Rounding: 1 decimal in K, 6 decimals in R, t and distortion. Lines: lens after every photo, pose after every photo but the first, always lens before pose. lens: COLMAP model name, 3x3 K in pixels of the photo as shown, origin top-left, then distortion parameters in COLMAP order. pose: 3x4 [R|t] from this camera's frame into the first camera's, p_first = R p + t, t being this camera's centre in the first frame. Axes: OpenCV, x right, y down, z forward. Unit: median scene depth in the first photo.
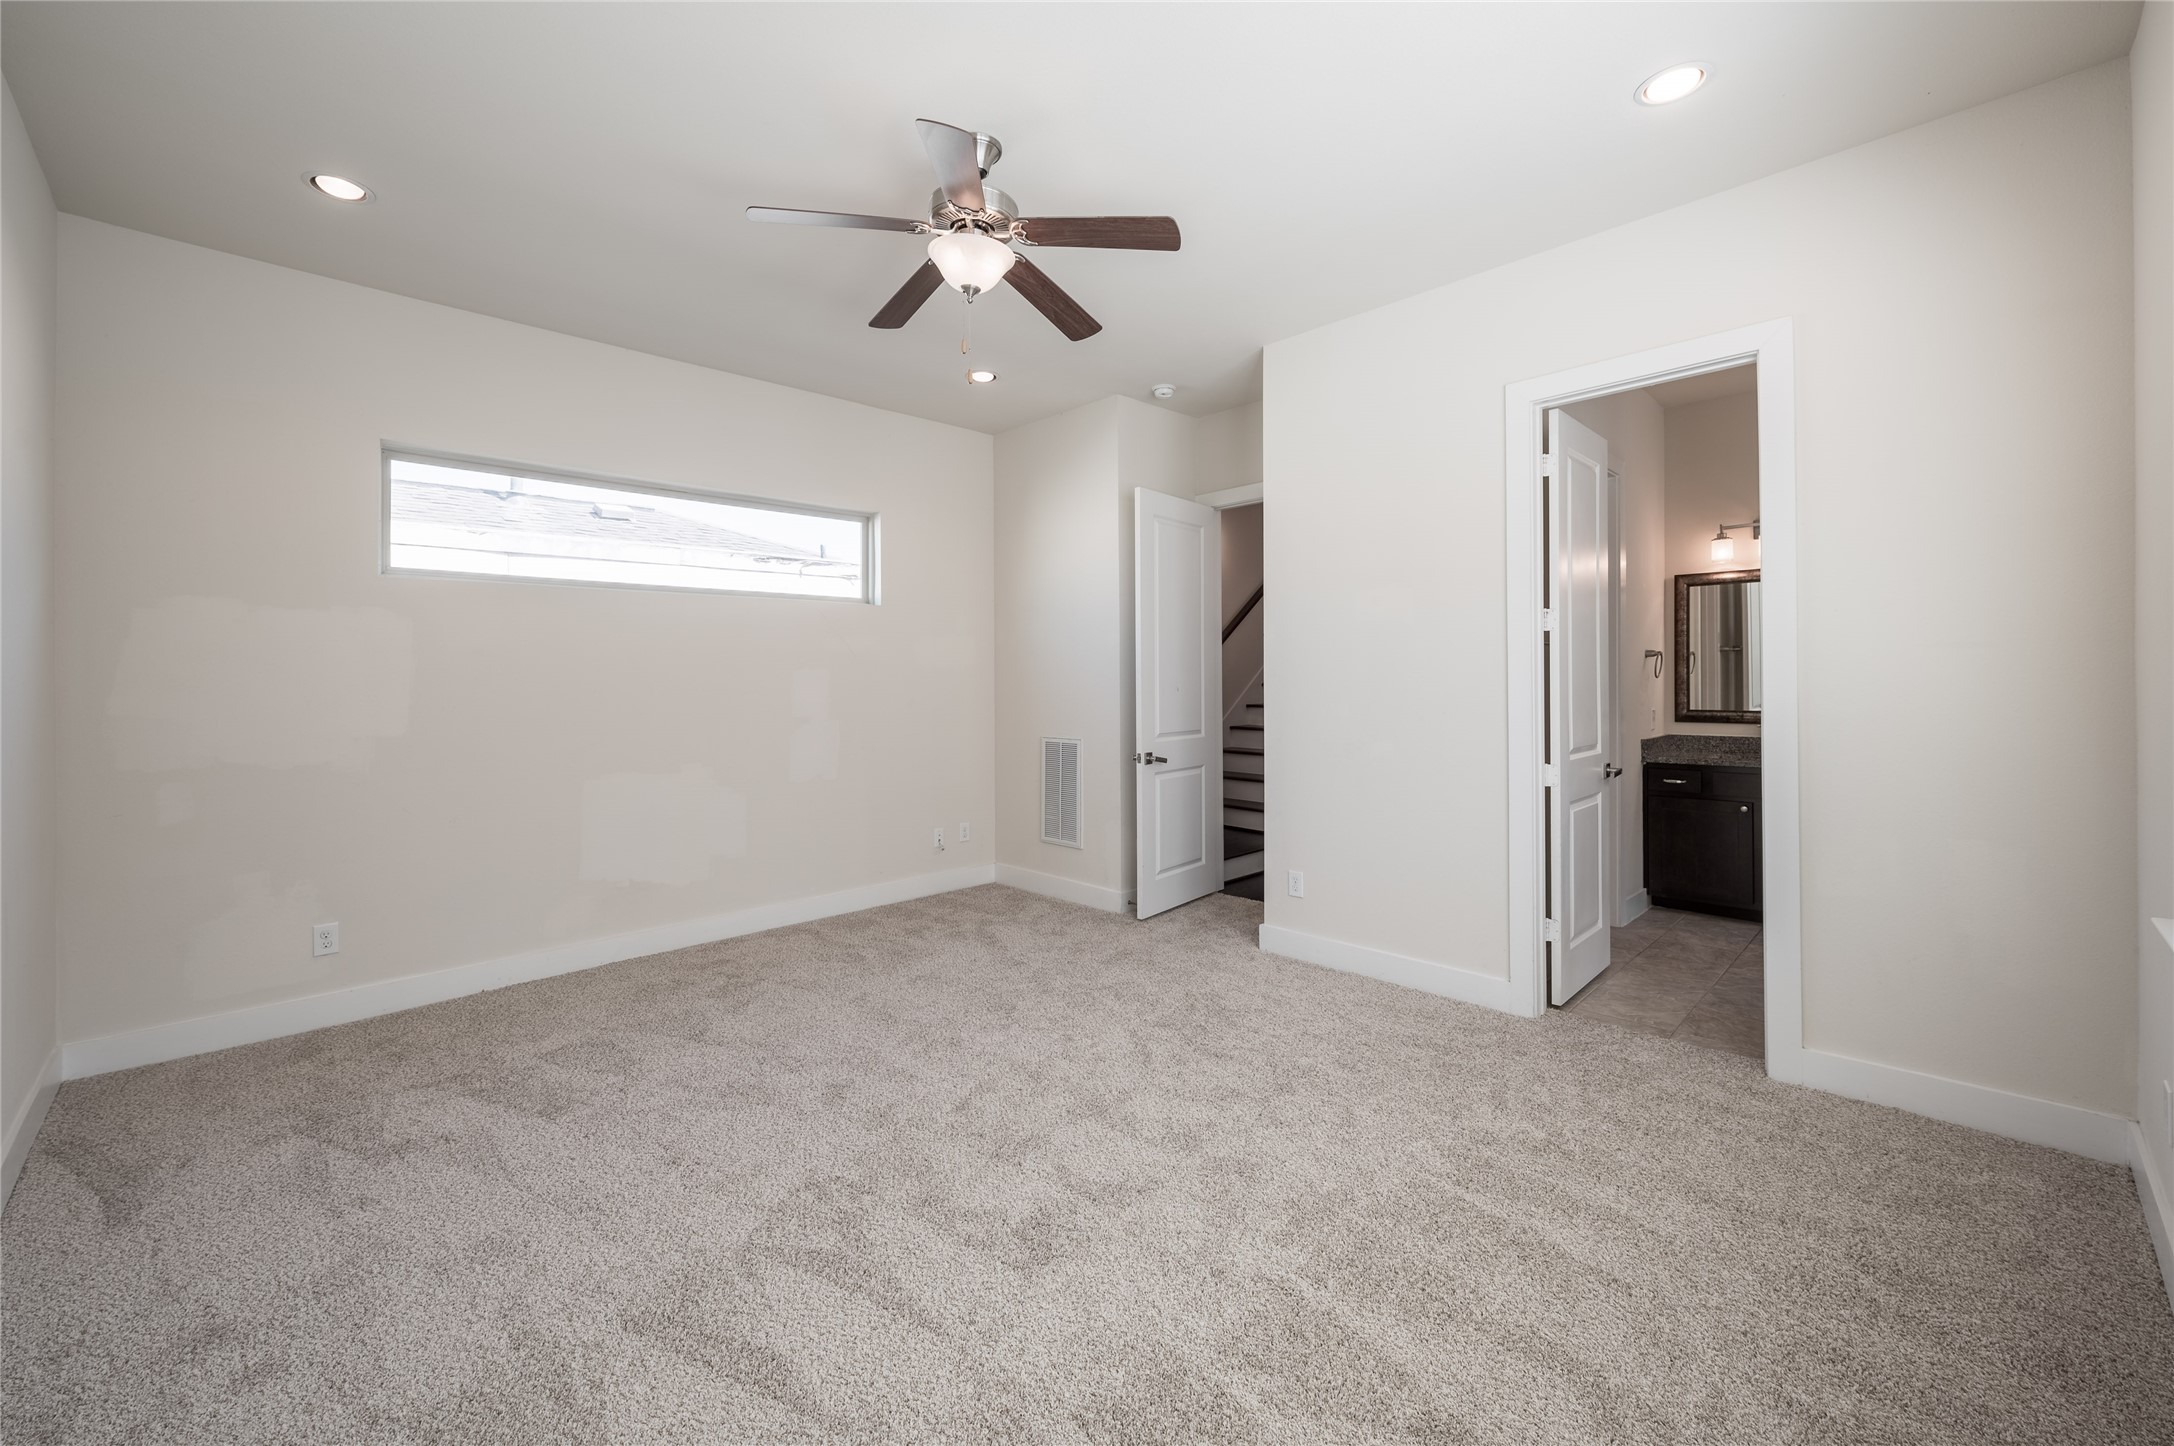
lens RADIAL K [[864.4, 0, 1083.5], [0, 864.4, 677.7], [0, 0, 1]] dist [0.000669, 0.000045]
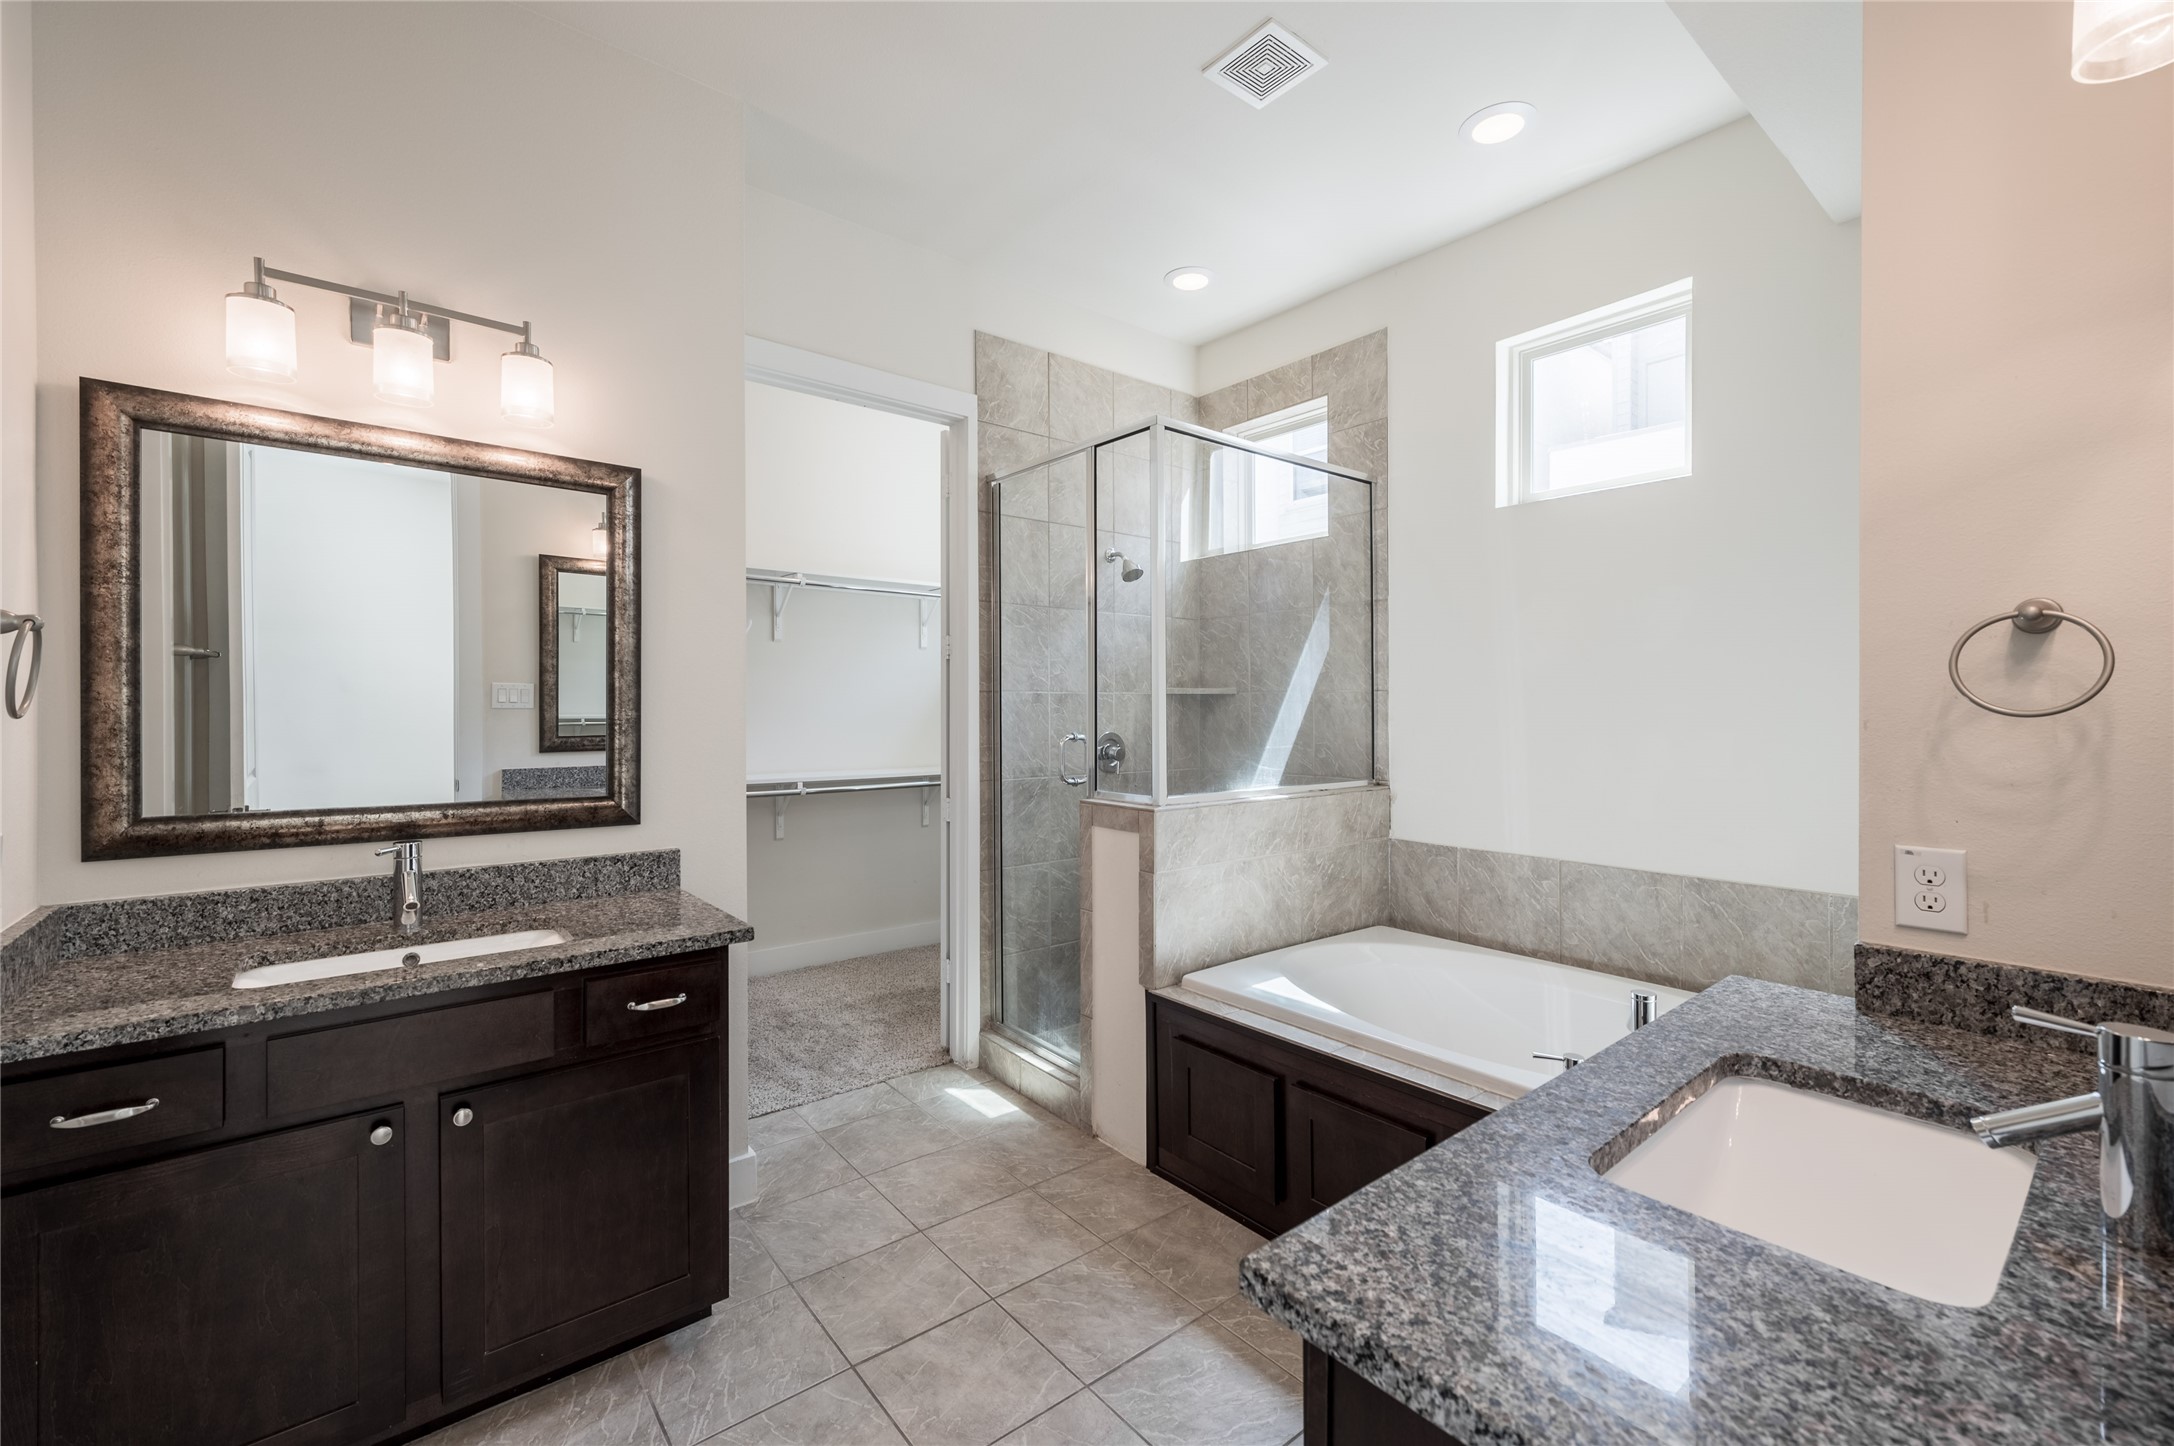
lens RADIAL K [[914.1, 0, 1083.2], [0, 914.1, 718.6], [0, 0, 1]] dist [0.007184, -0.000415]
pose [[0.089345, -0.001635, 0.995999, 0.395788], [-0.006753, 0.999975, 0.002247, -0.002093], [-0.995978, -0.006927, 0.089332, 0.624432]]
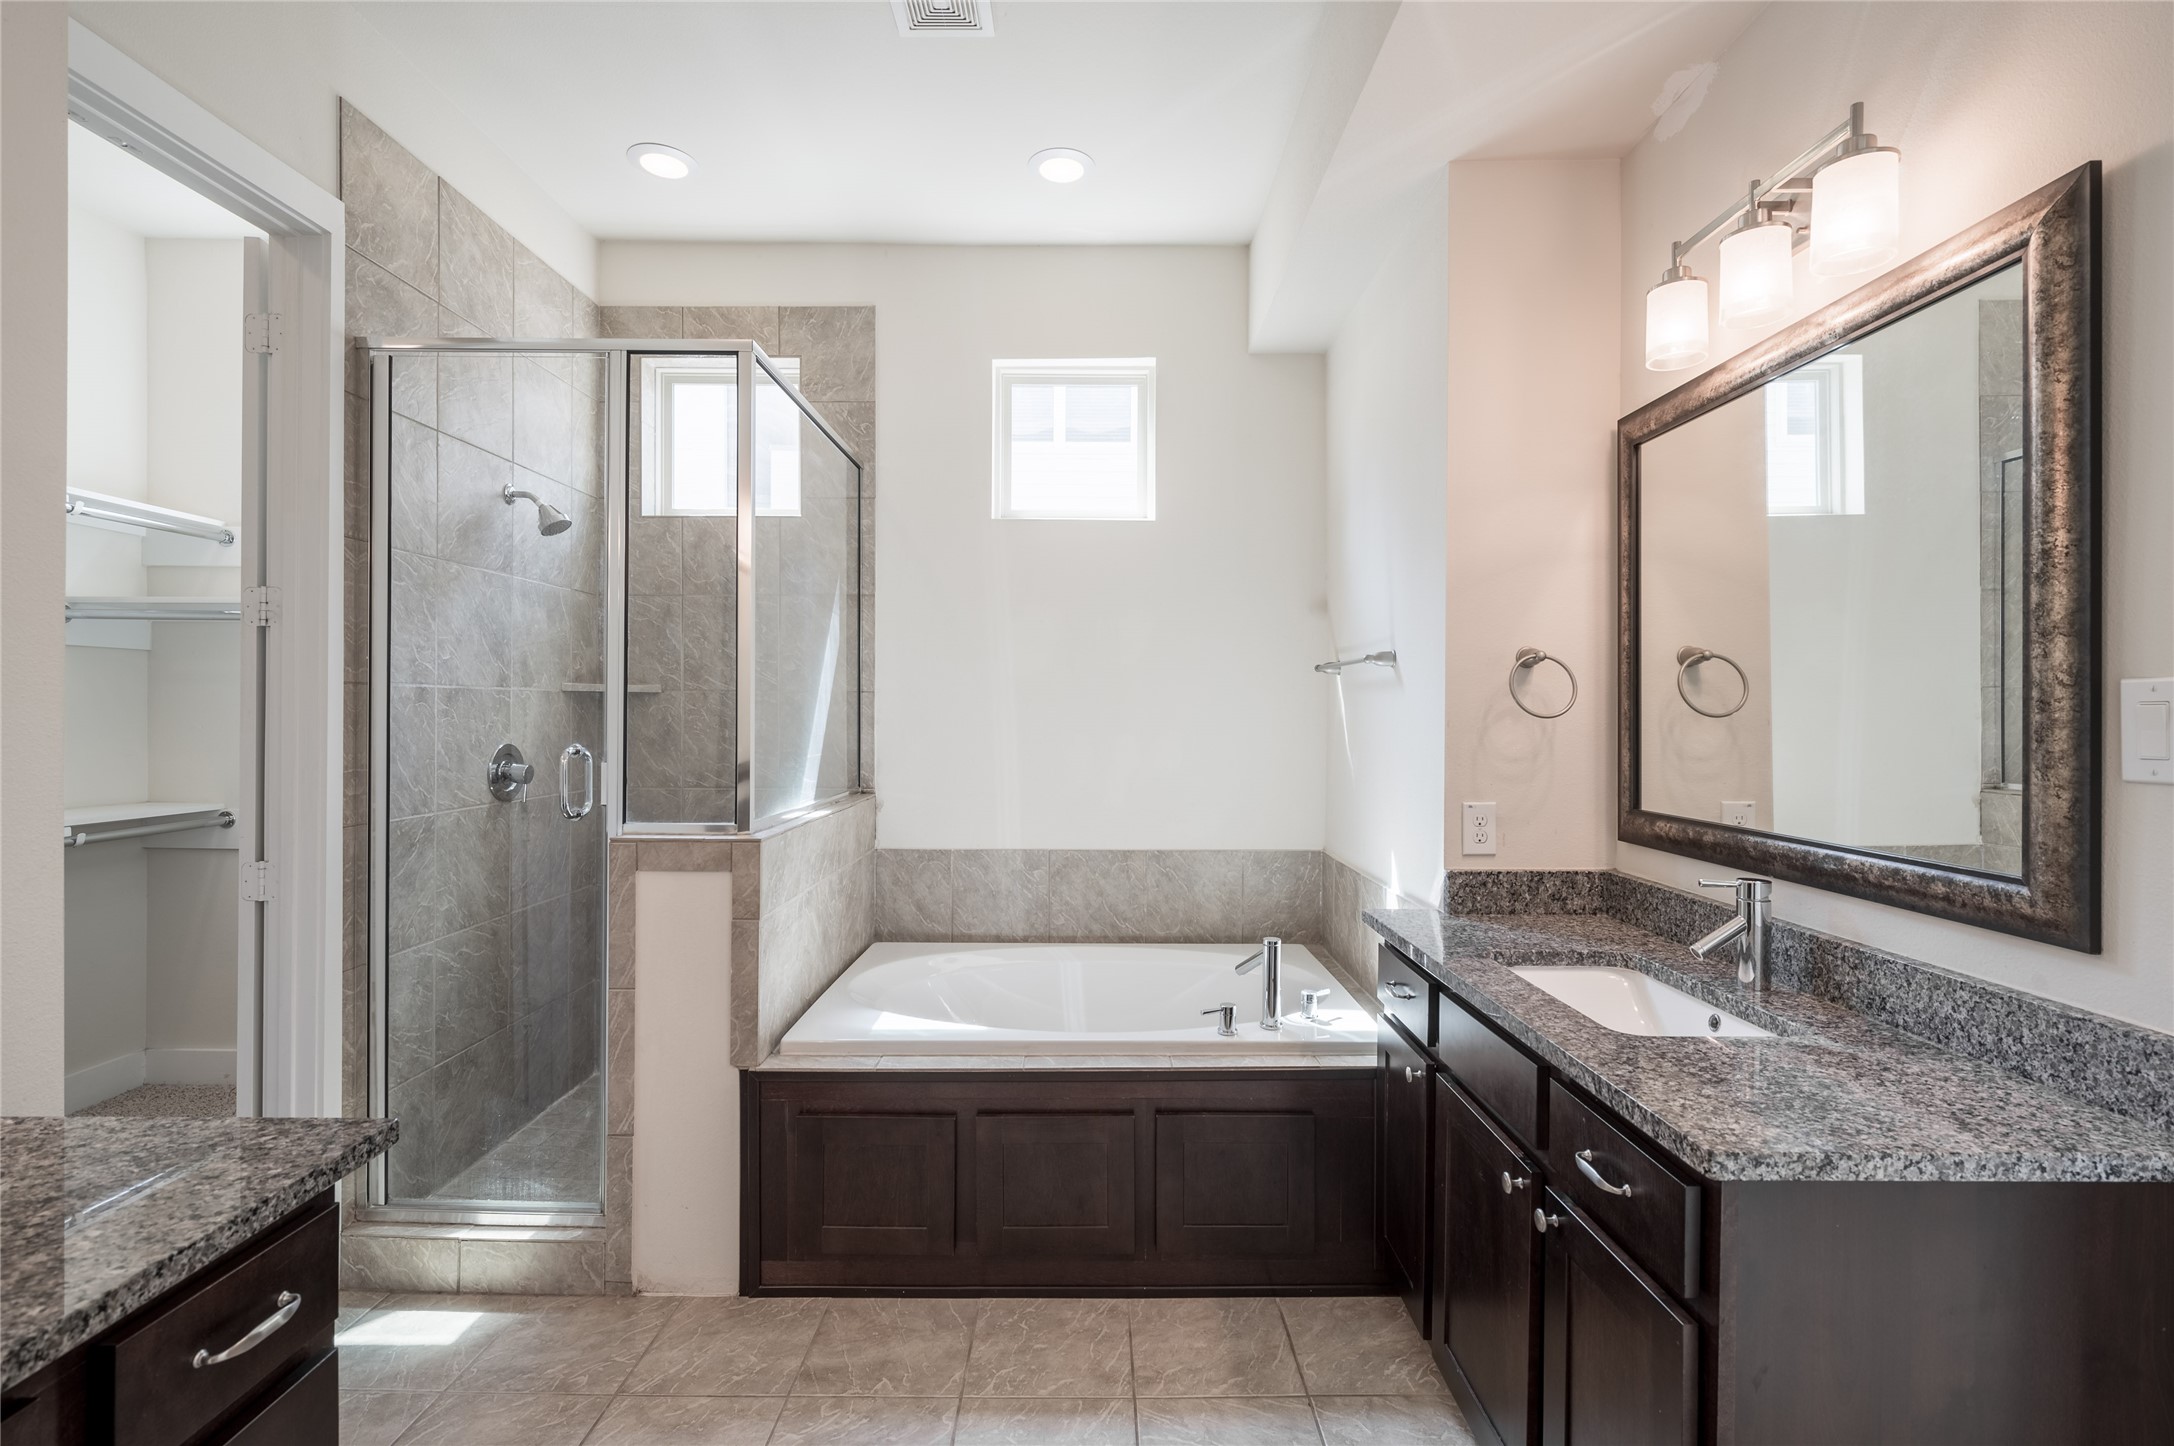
lens RADIAL K [[998.2, 0, 1087.0], [0, 998.2, 723.0], [0, 0, 1]] dist [0.003153, -0.000450]
pose [[-0.720273, -0.000461, 0.693691, 0.517238], [0.000223, 1.000000, 0.000896, -0.001925], [-0.693691, 0.000800, -0.720272, 0.894151]]
